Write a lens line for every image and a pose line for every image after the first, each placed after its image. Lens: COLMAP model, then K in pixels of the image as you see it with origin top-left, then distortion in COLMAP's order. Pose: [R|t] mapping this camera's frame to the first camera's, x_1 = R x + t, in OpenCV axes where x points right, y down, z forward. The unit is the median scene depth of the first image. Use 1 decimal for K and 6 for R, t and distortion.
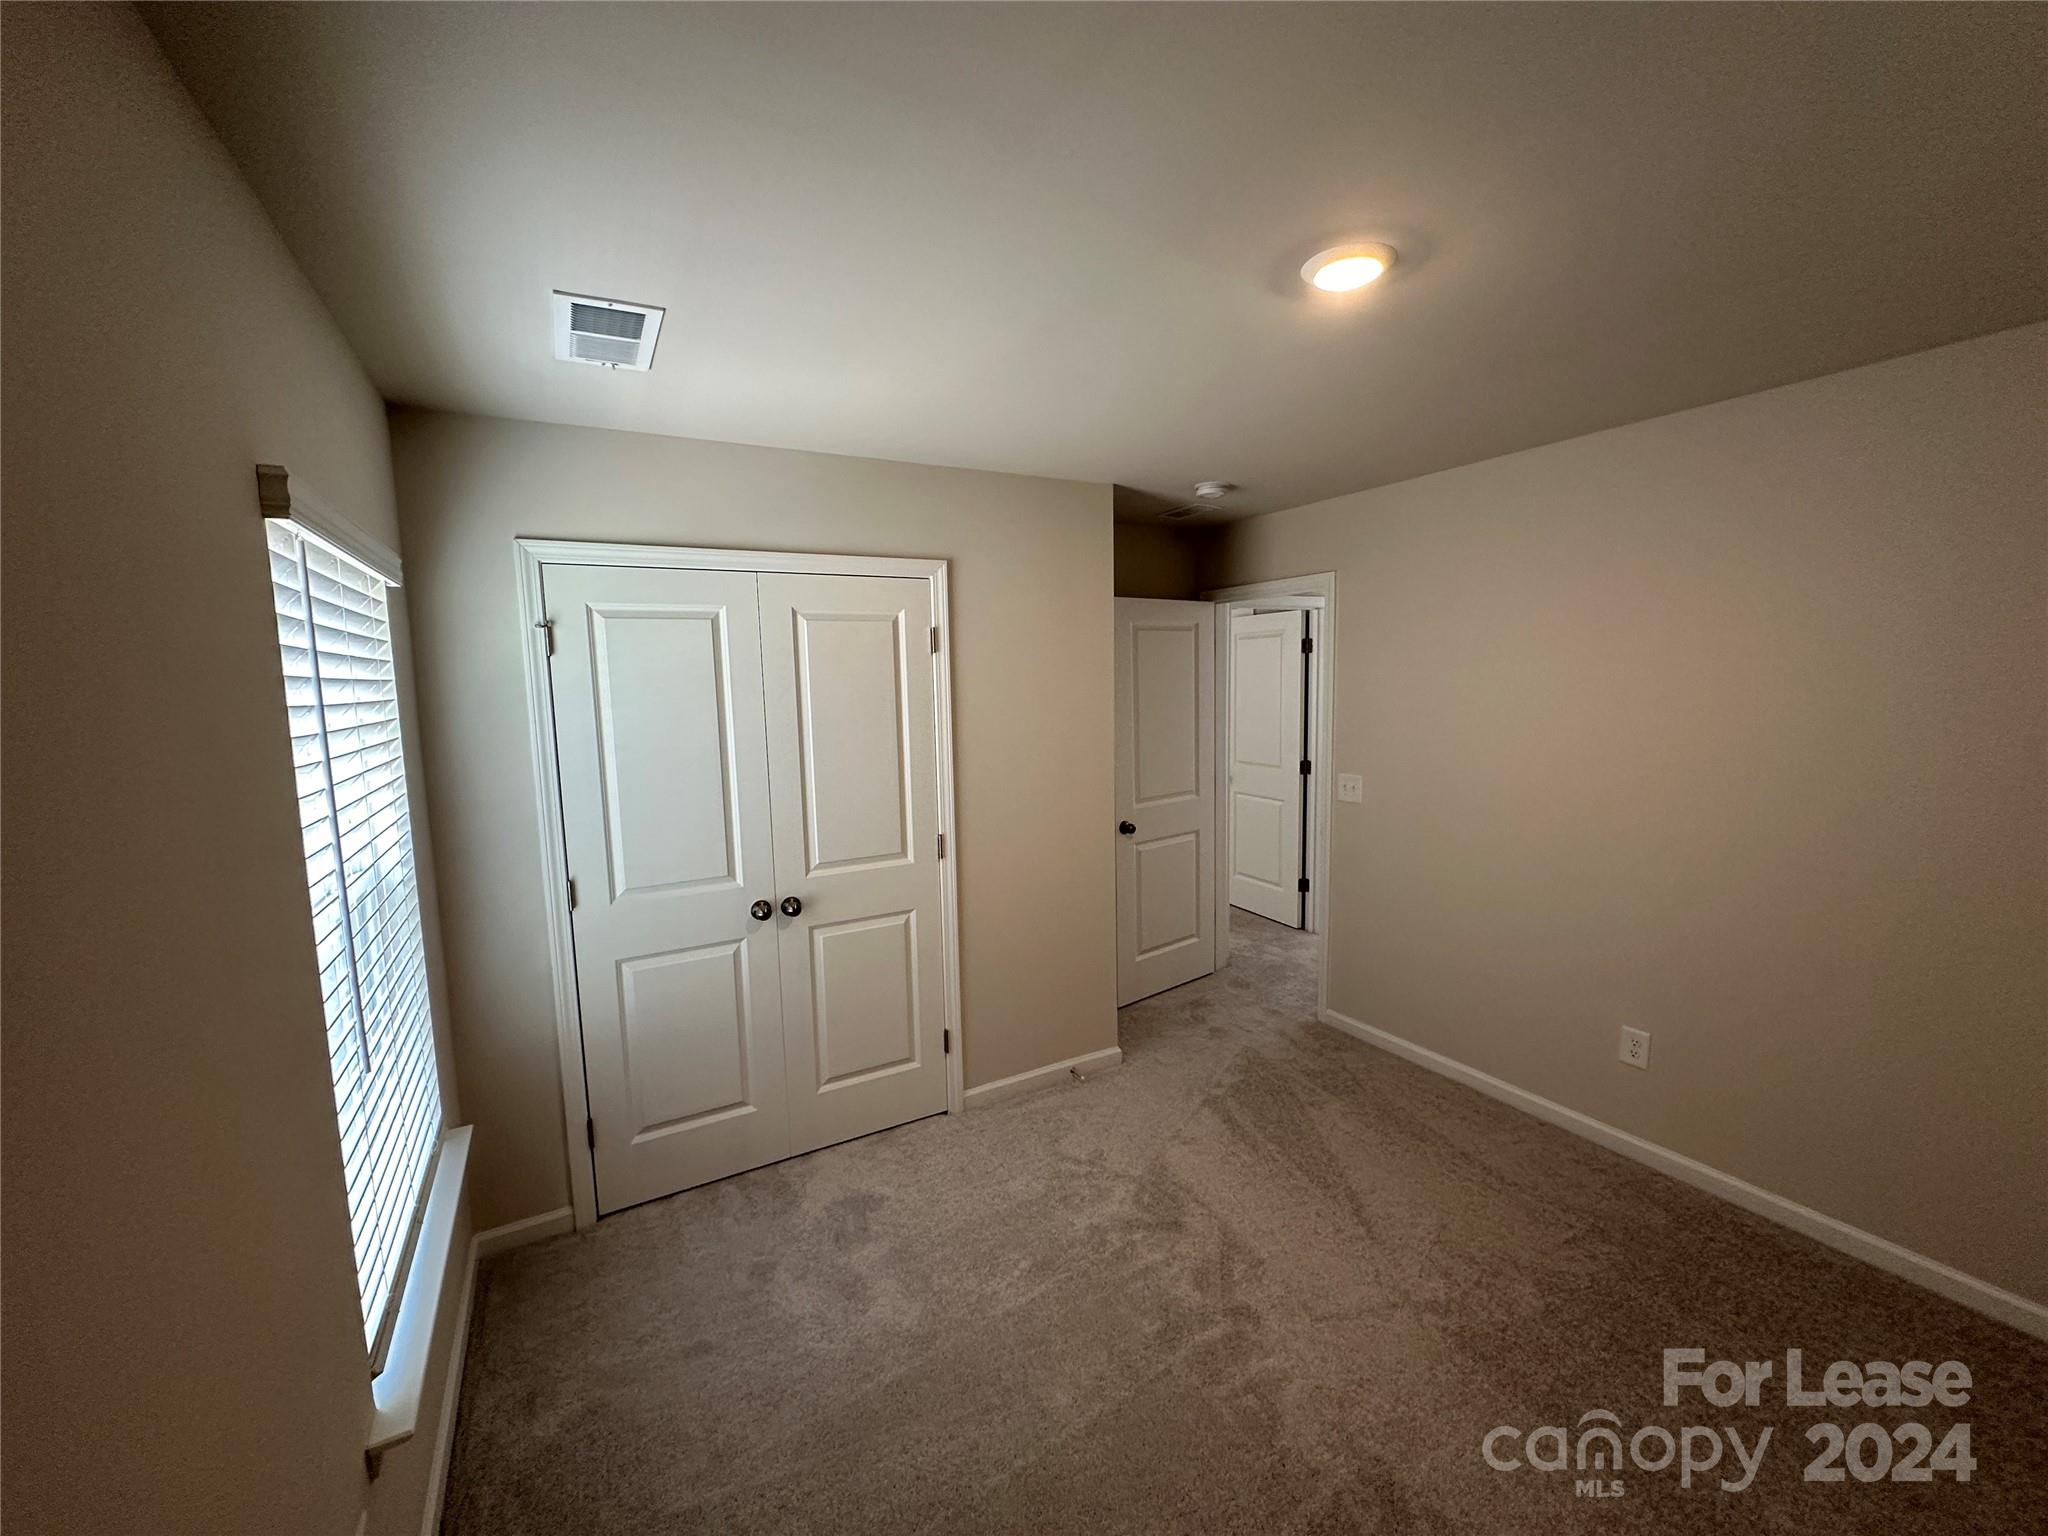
lens RADIAL K [[820.7, 0, 1041.5], [0, 820.7, 769.2], [0, 0, 1]] dist [-0.000544, 0.000730]
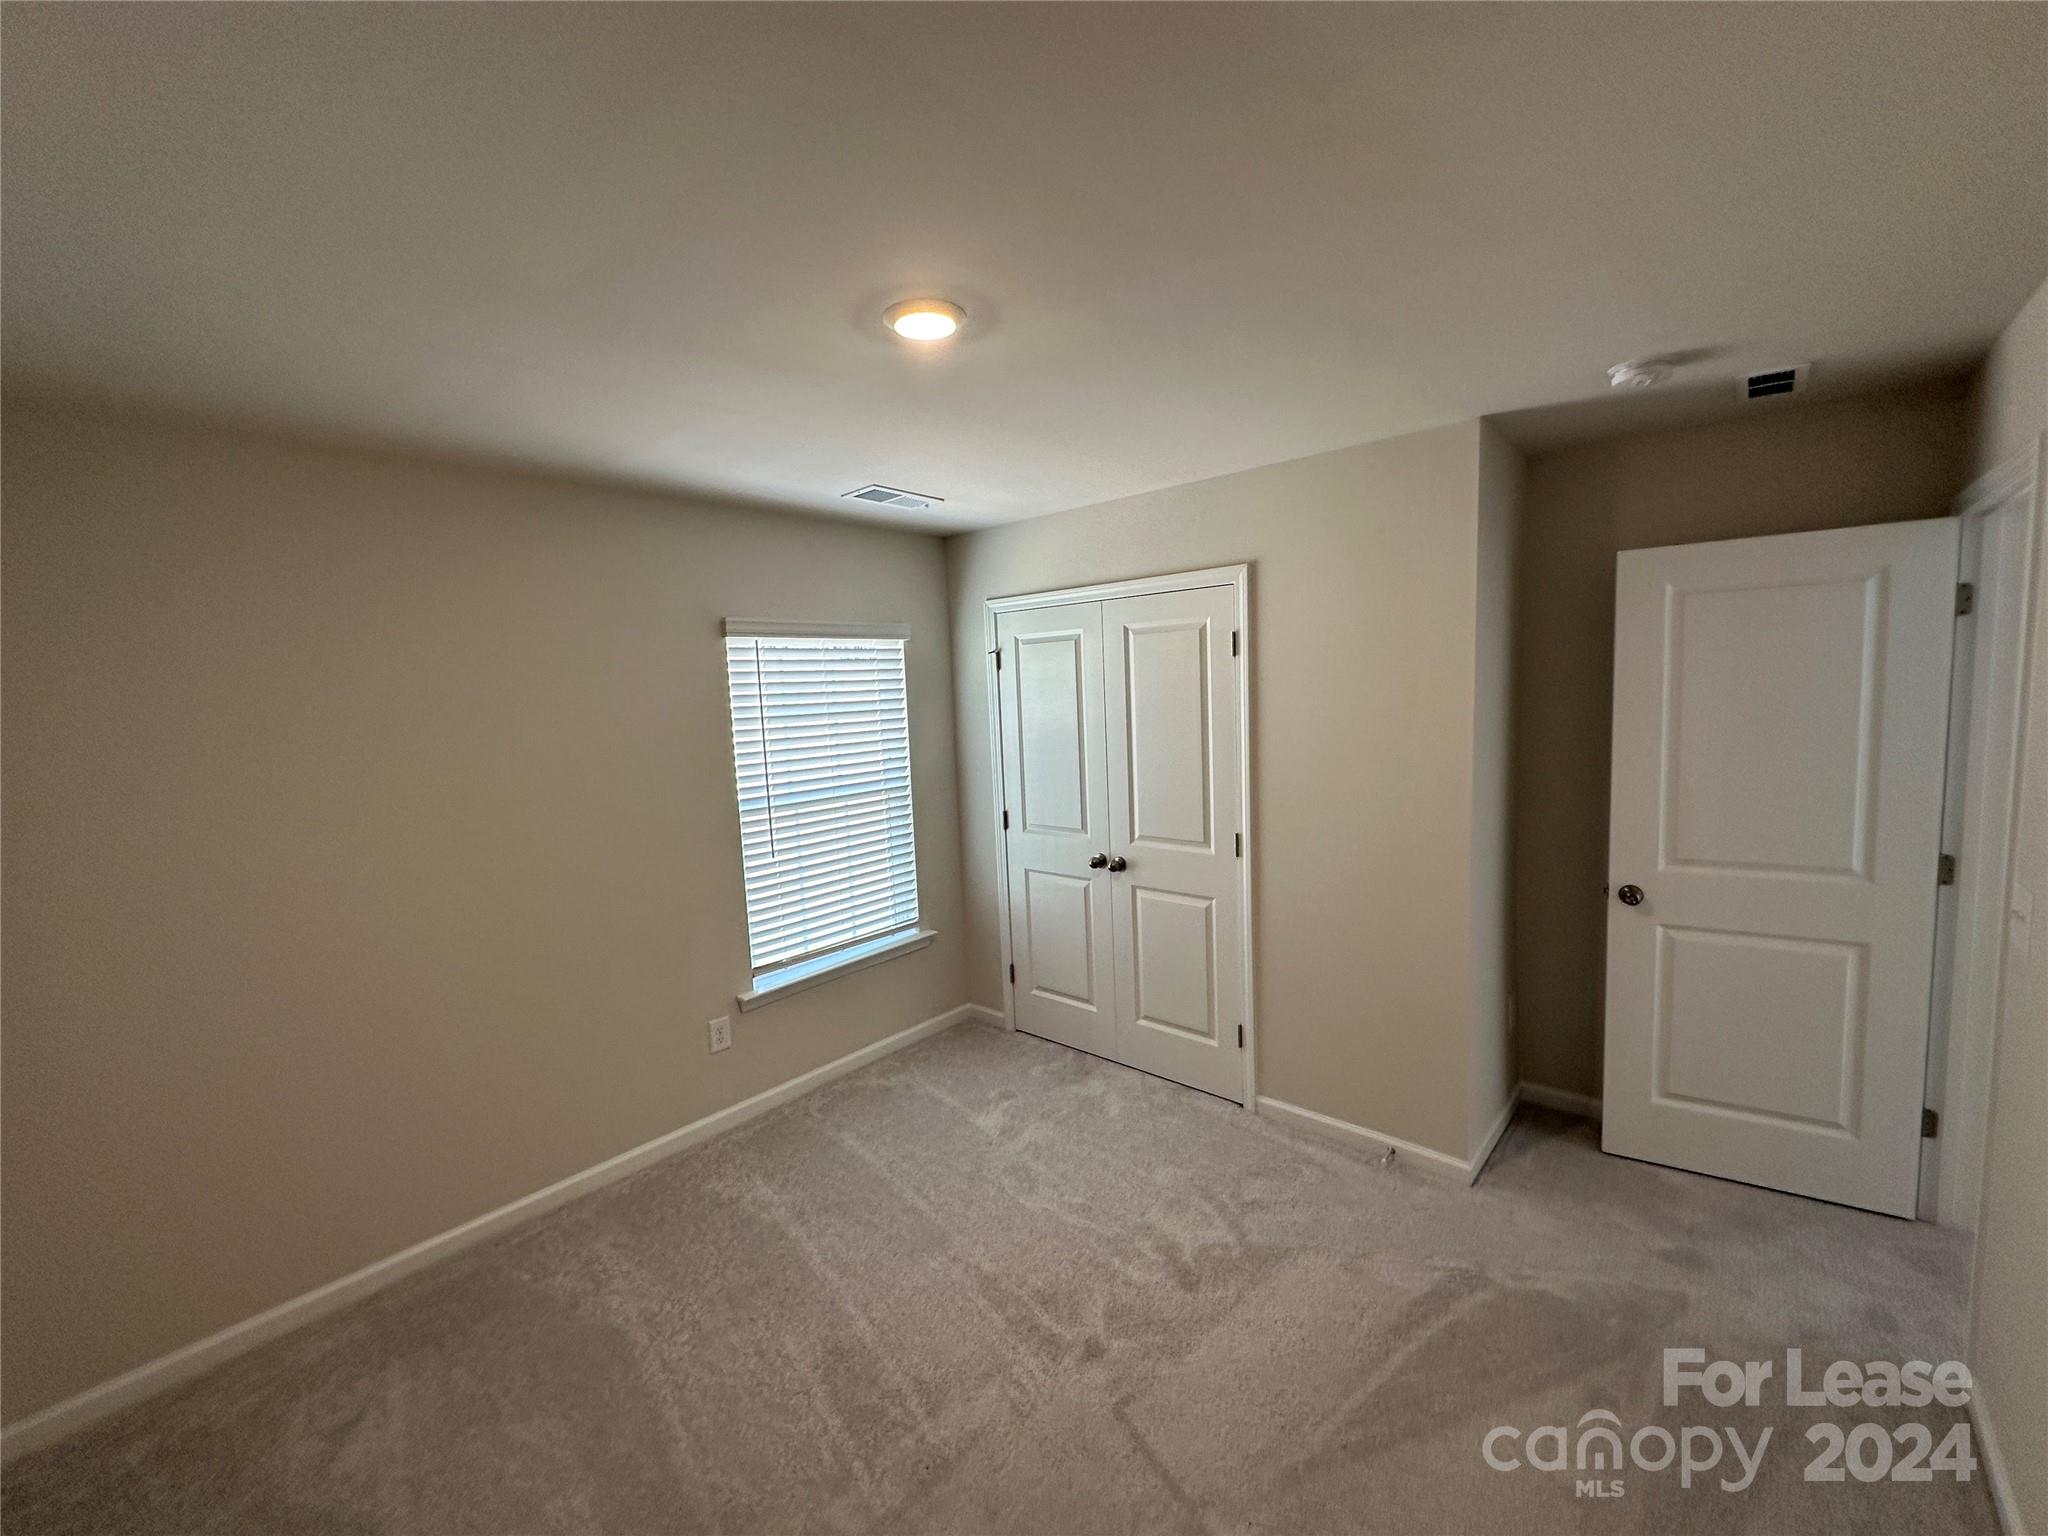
lens RADIAL K [[820.7, 0, 999.5], [0, 820.7, 771.1], [0, 0, 1]] dist [-0.000544, 0.000730]
pose [[0.303500, 0.106643, -0.946845, 0.773662], [-0.073004, 0.993399, 0.088486, -0.068688], [0.950030, 0.042268, 0.309282, 0.411304]]
